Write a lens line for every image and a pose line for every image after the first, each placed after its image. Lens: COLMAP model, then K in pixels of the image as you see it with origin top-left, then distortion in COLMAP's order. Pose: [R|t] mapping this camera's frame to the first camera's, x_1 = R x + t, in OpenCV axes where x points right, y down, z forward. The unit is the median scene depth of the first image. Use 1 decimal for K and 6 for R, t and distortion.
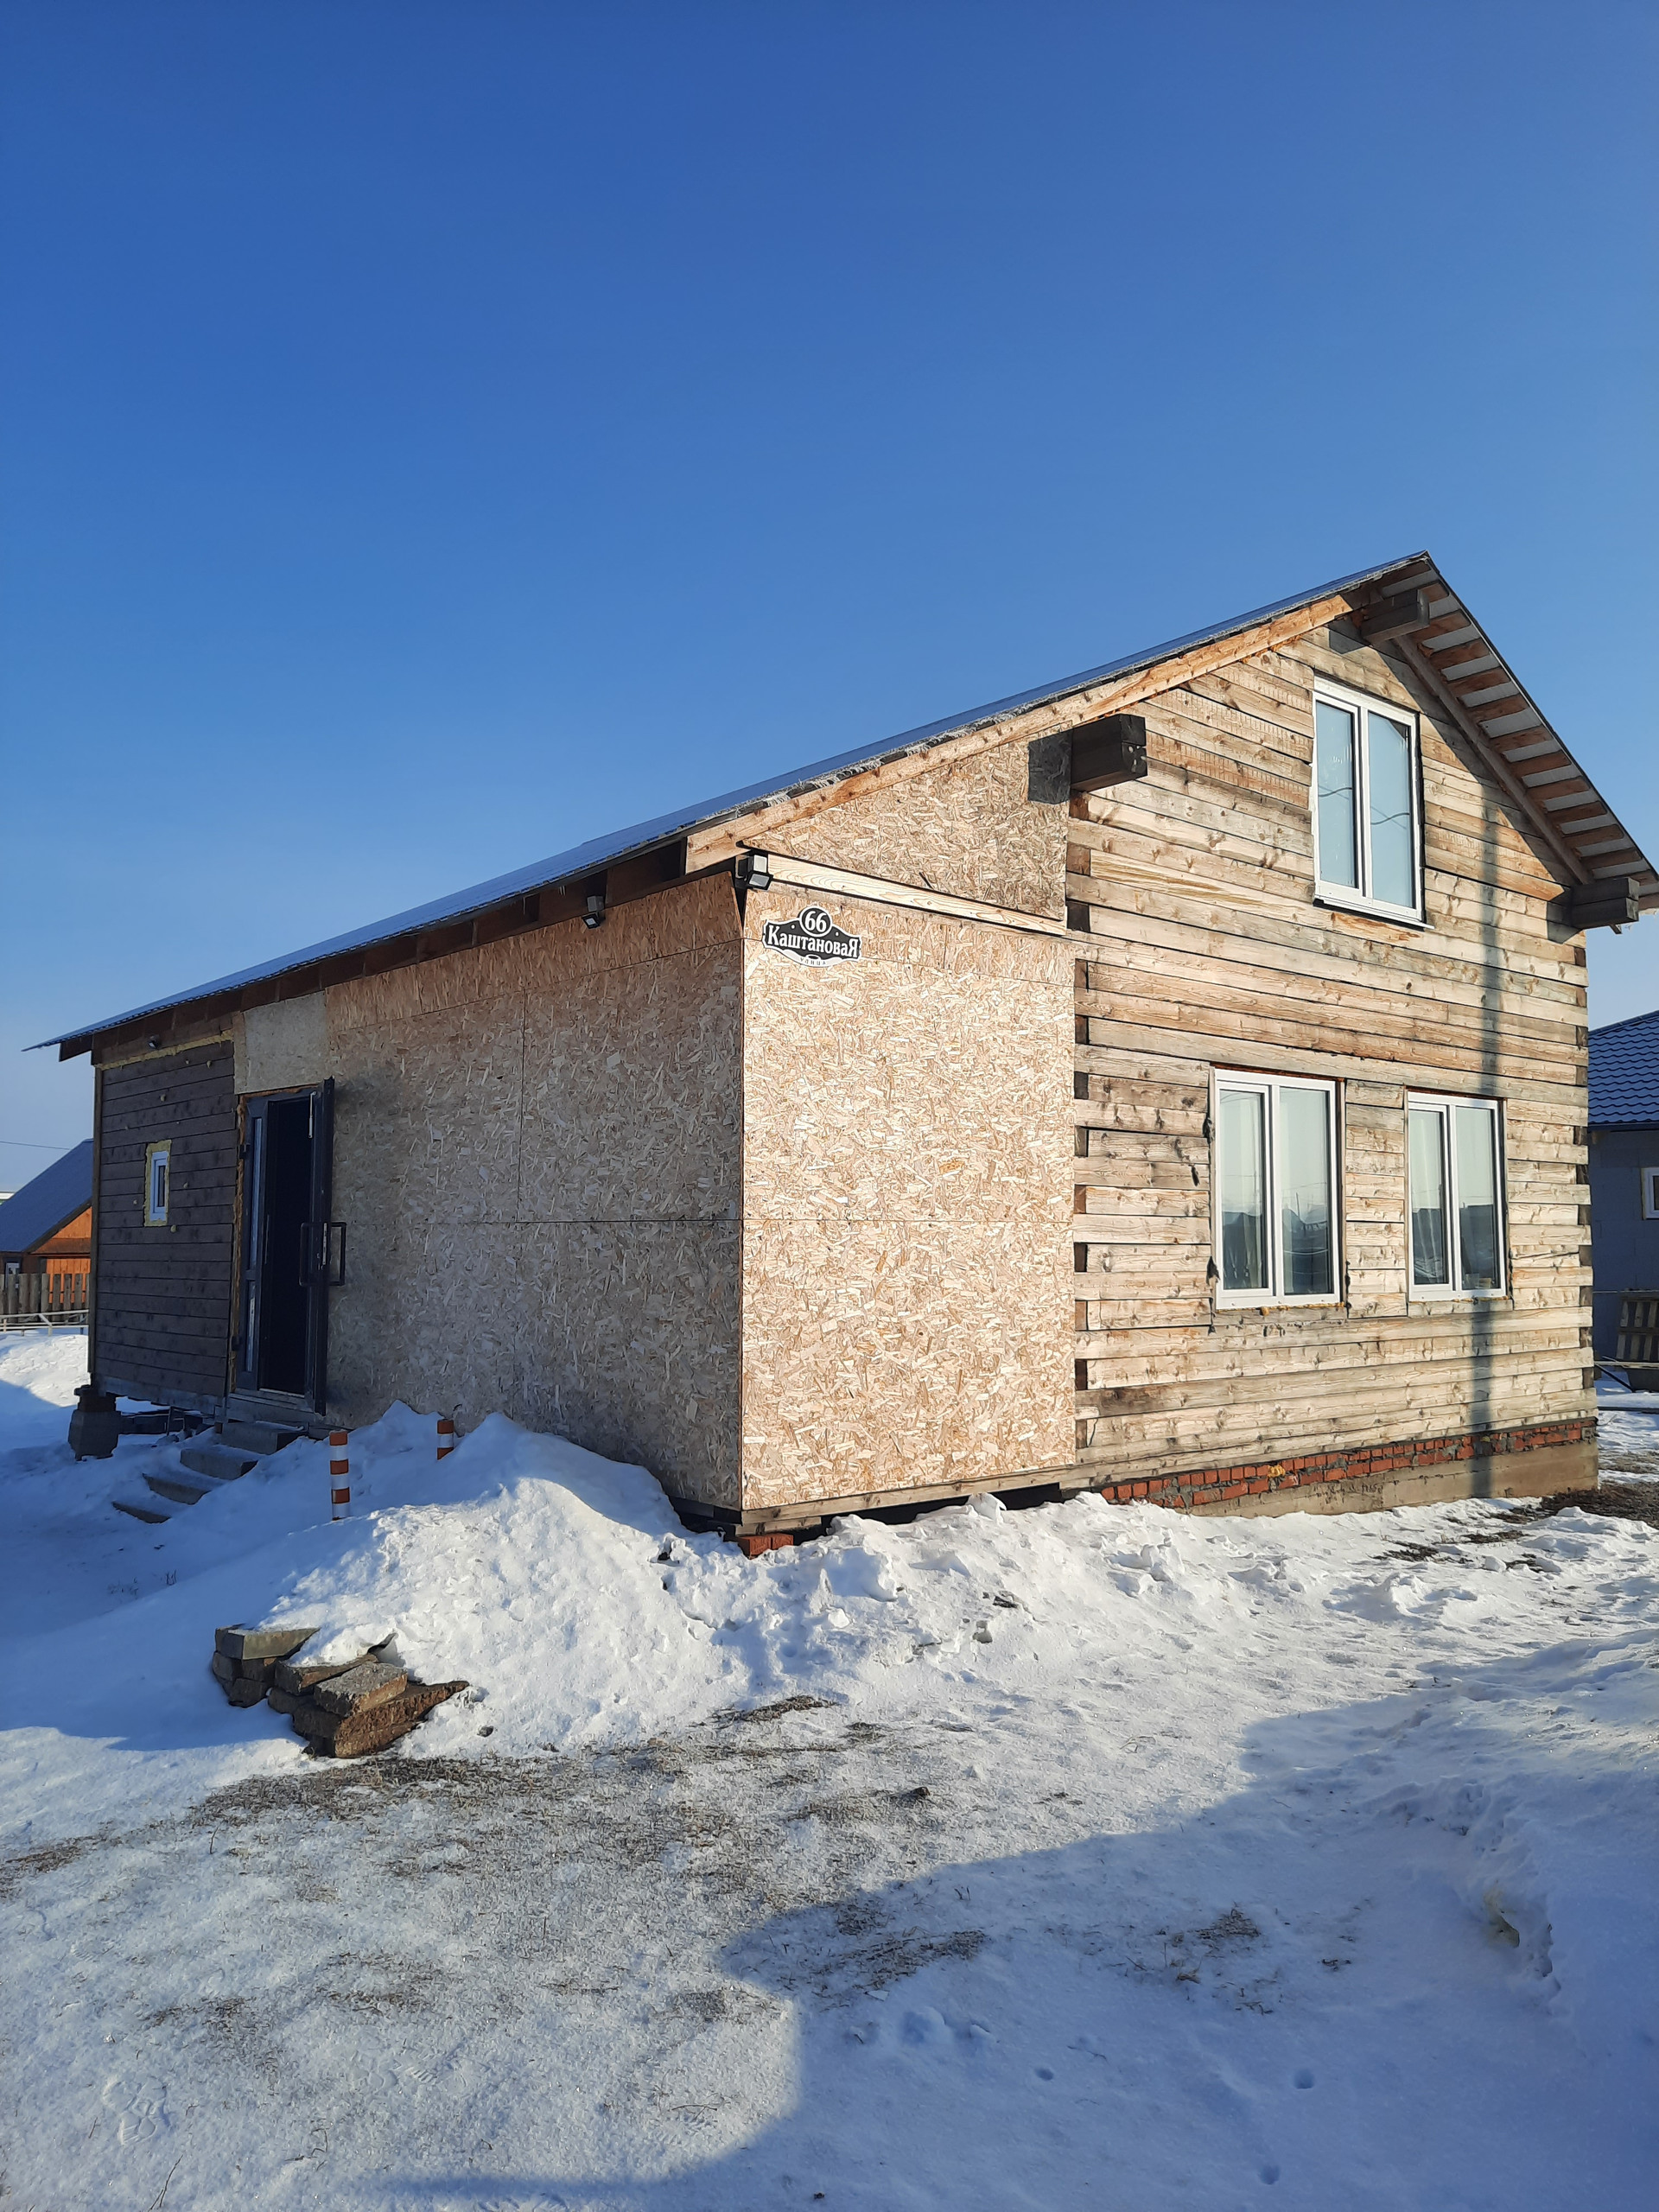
lens RADIAL K [[1592.8, 0, 818.6], [0, 1592.8, 1109.5], [0, 0, 1]] dist [0.078051, -0.080603]
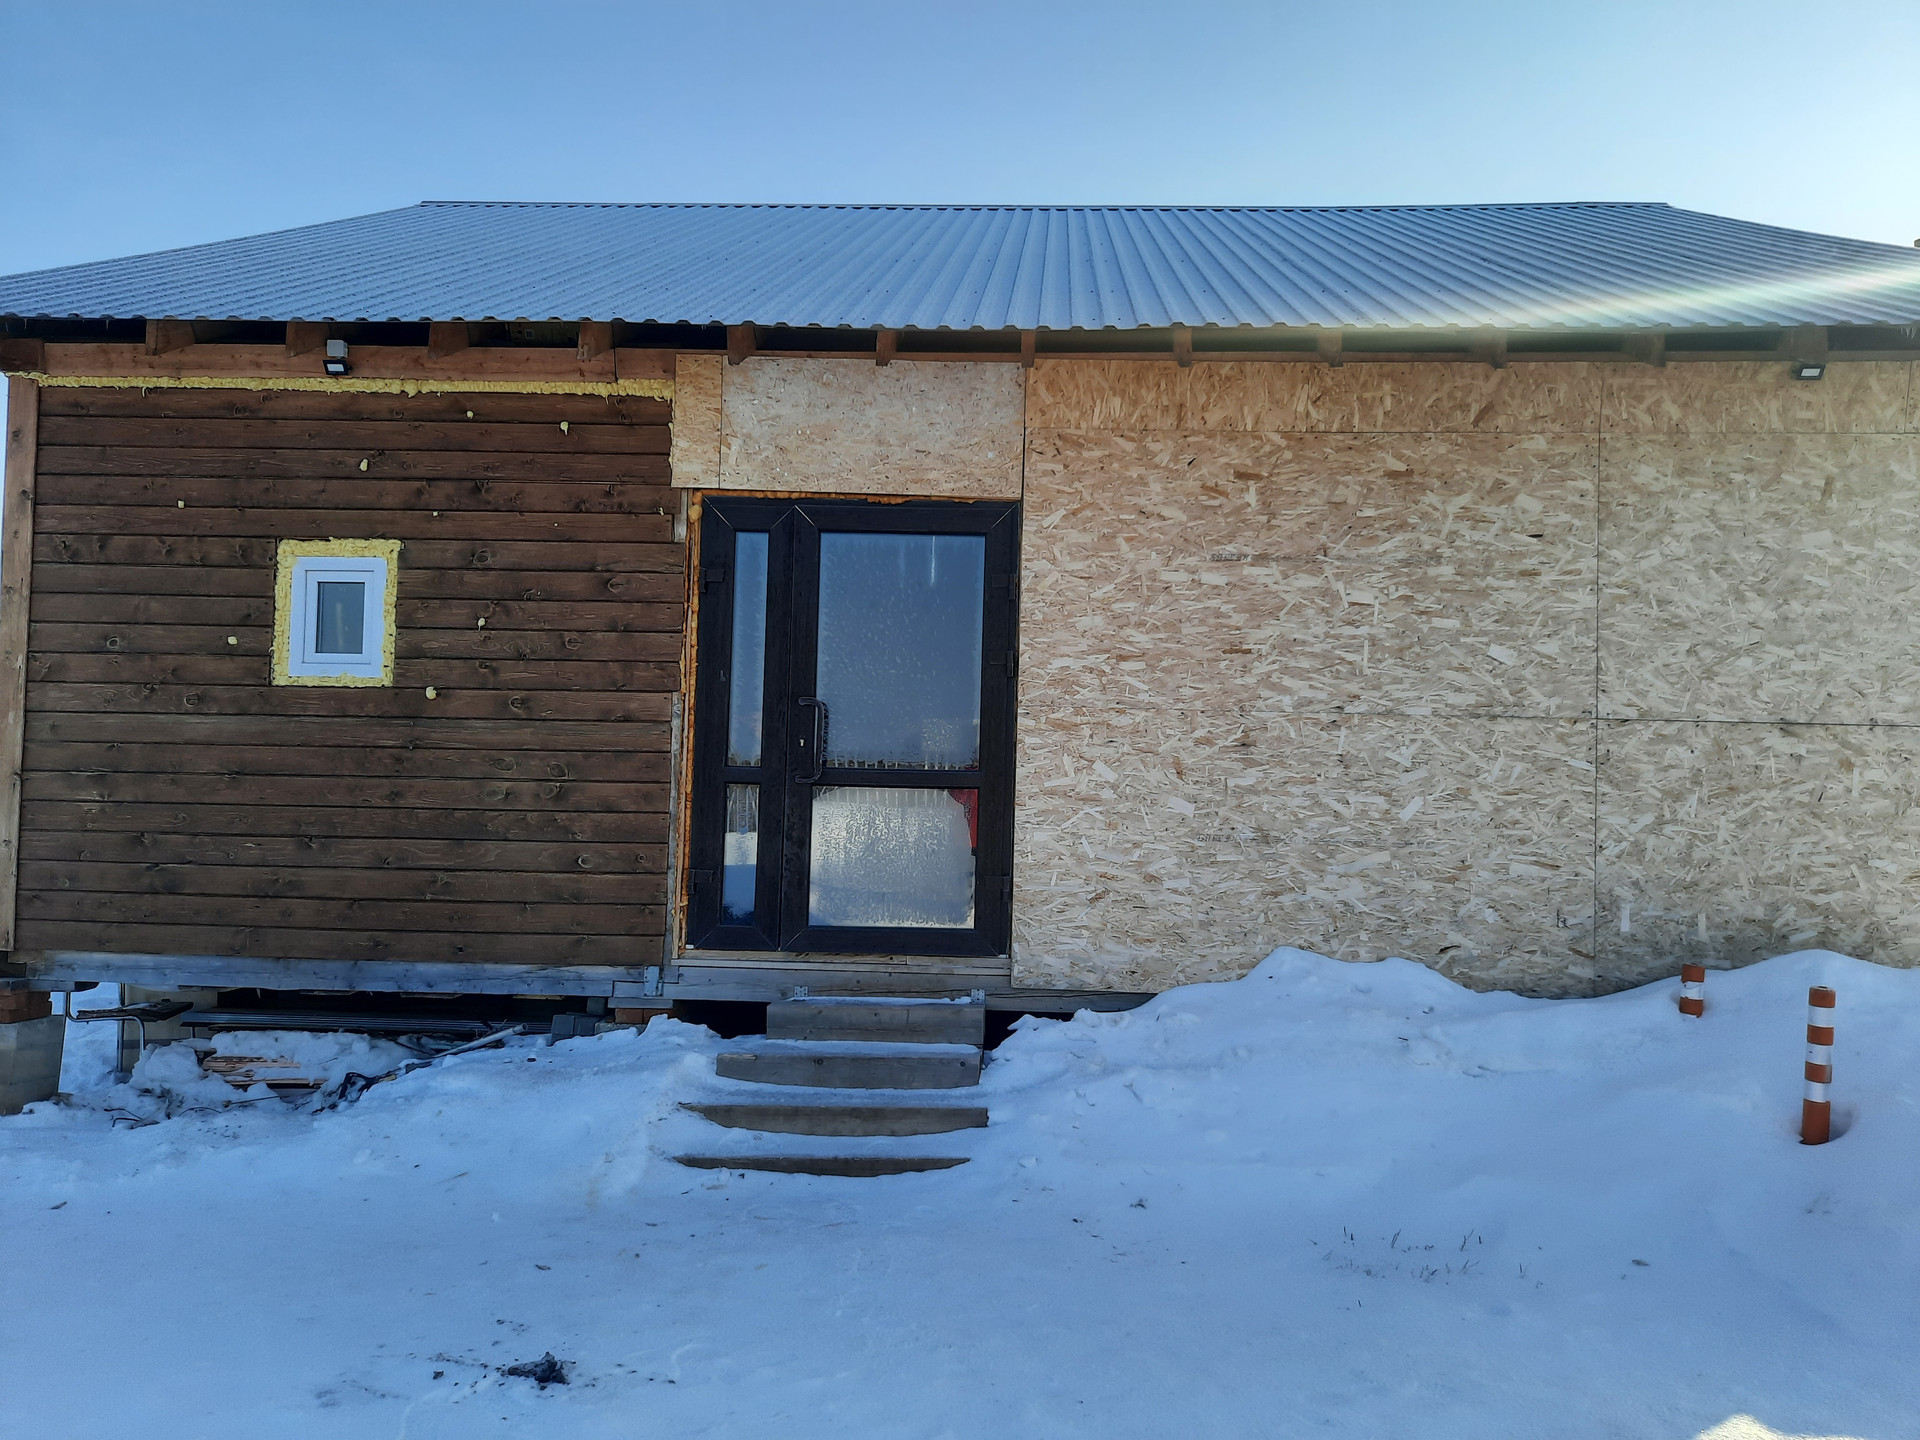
lens RADIAL K [[1382.5, 0, 960.0], [0, 1382.5, 720.0], [0, 0, 1]] dist [0.078051, -0.080603]
pose [[0.691666, 0.041130, 0.721045, -0.833337], [-0.082874, 0.996302, 0.022665, 0.073837], [-0.717447, -0.075432, 0.692517, 0.665644]]
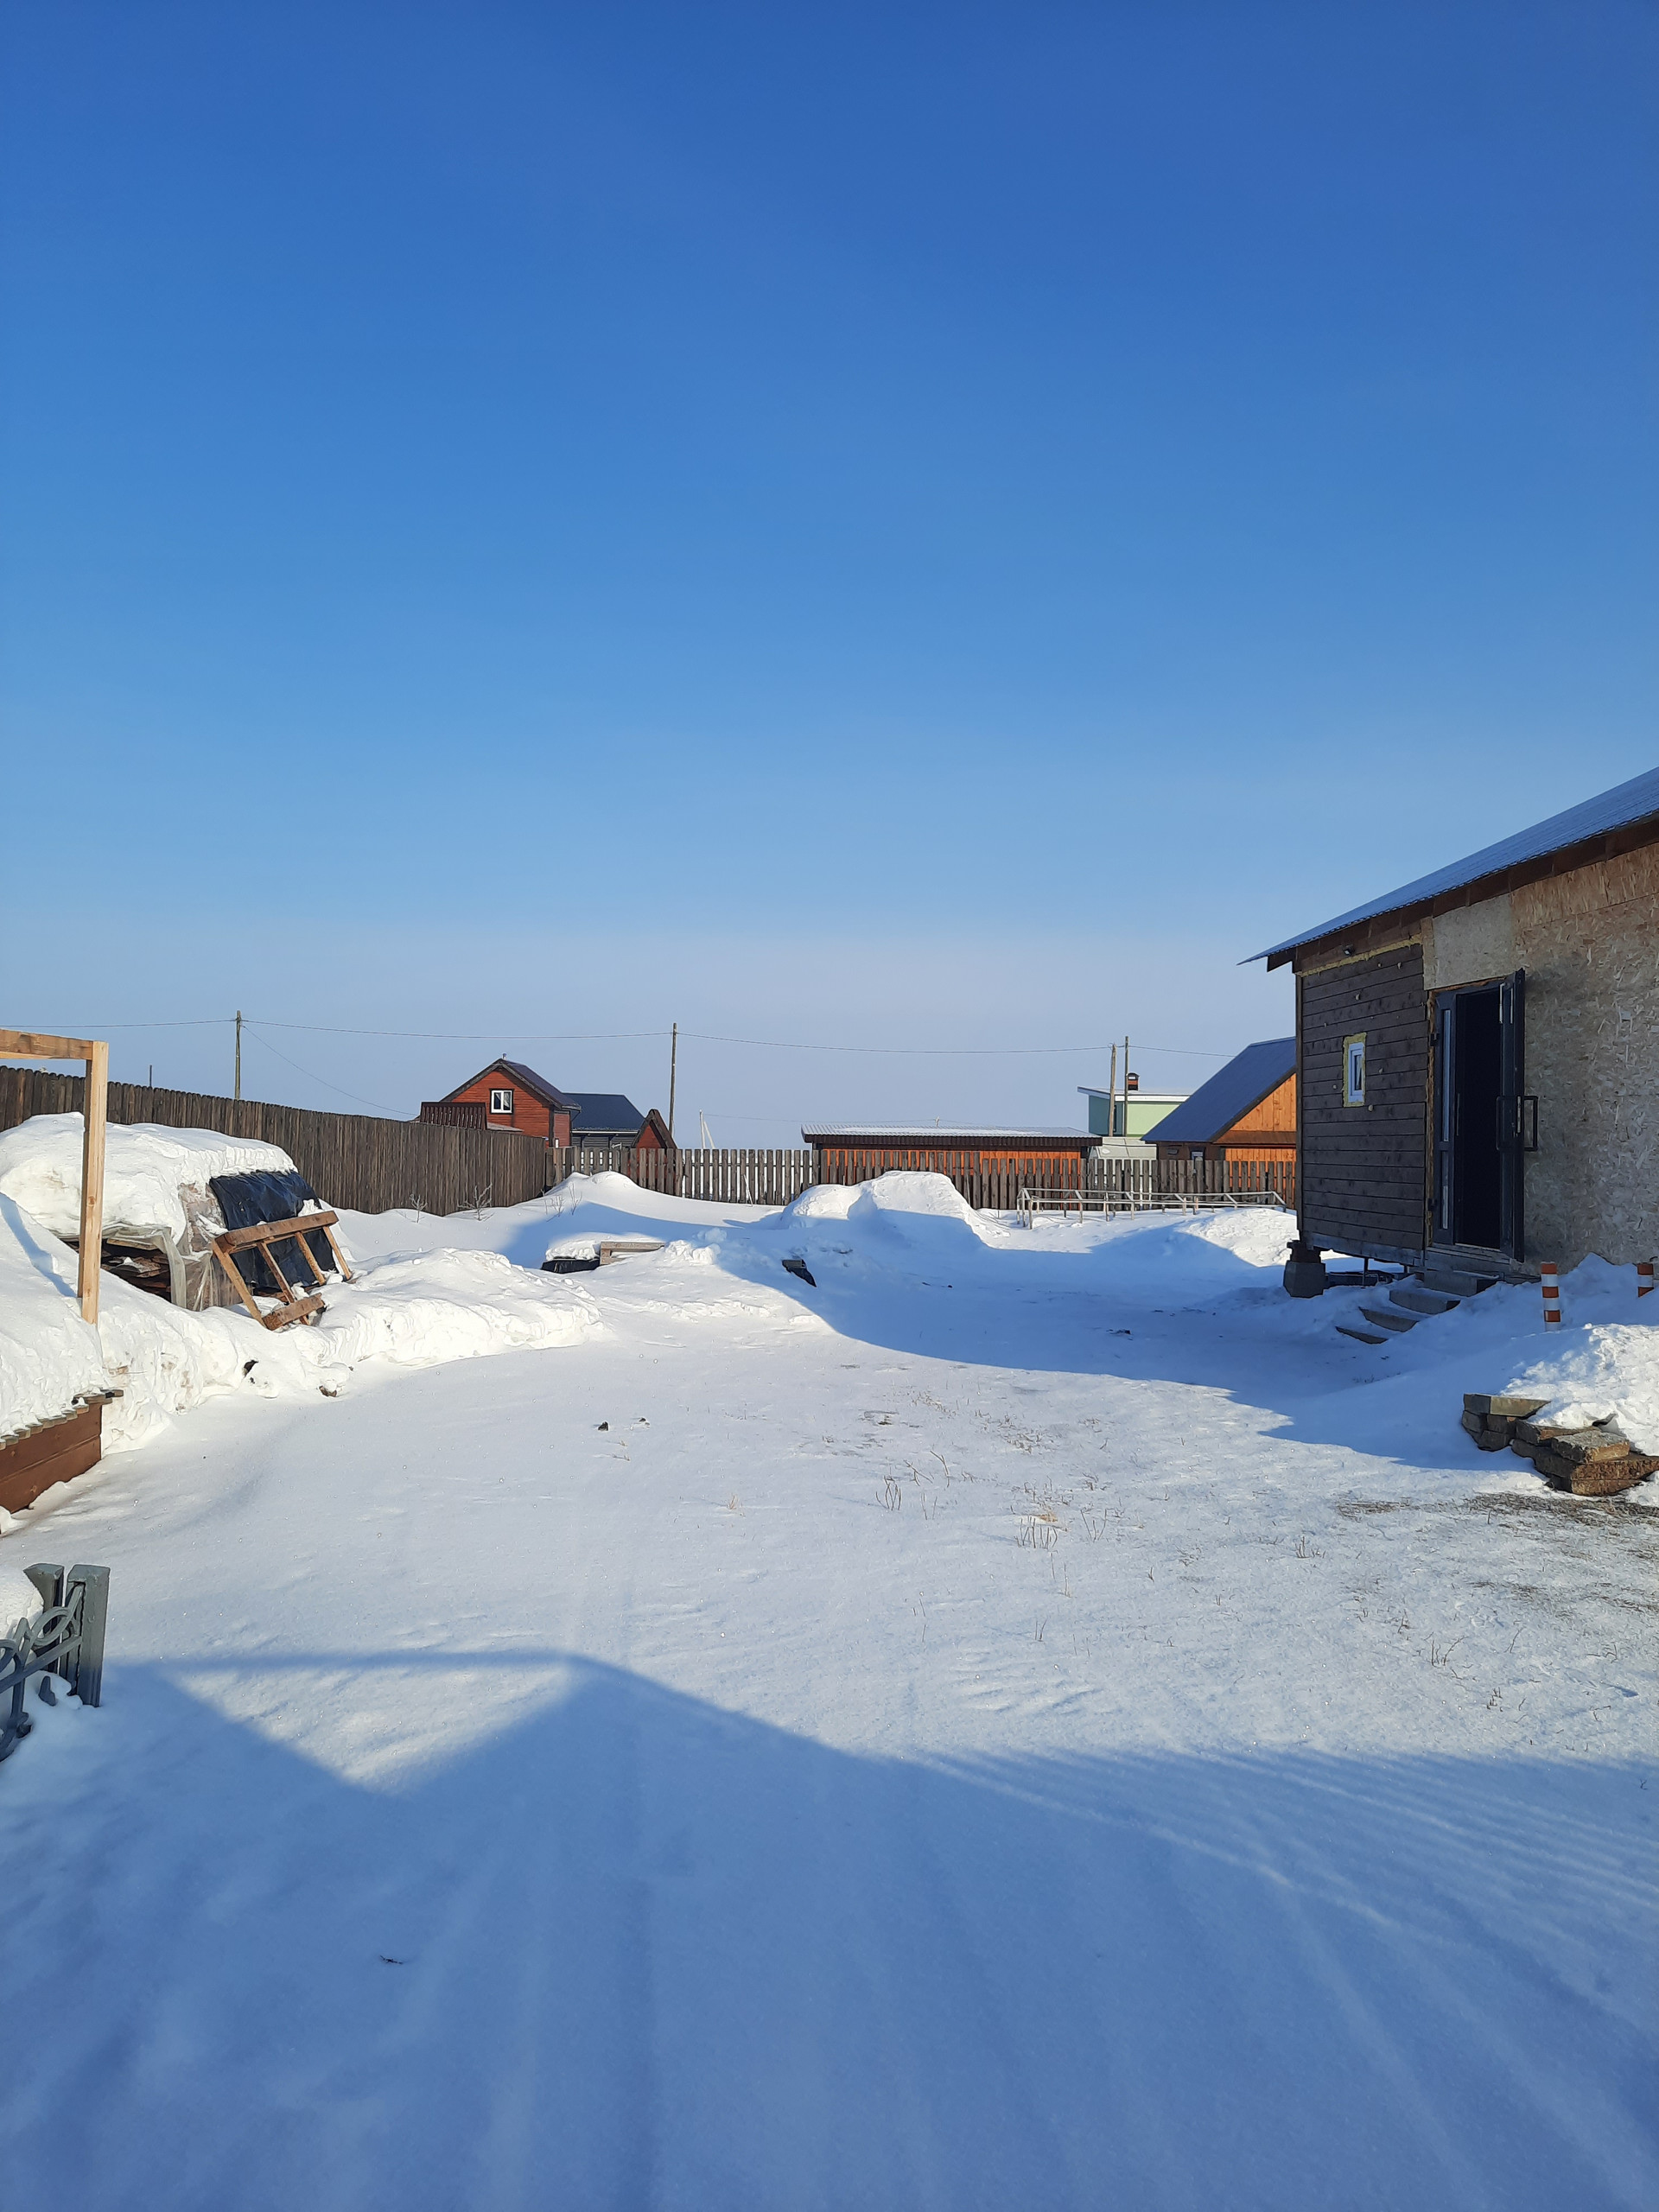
lens RADIAL K [[1592.8, 0, 818.6], [0, 1592.8, 1109.5], [0, 0, 1]] dist [0.078051, -0.080603]
pose [[0.780203, -0.001983, -0.625523, 0.023418], [0.038958, 0.998208, 0.045427, 0.008201], [0.624312, -0.059811, 0.778882, -0.215351]]
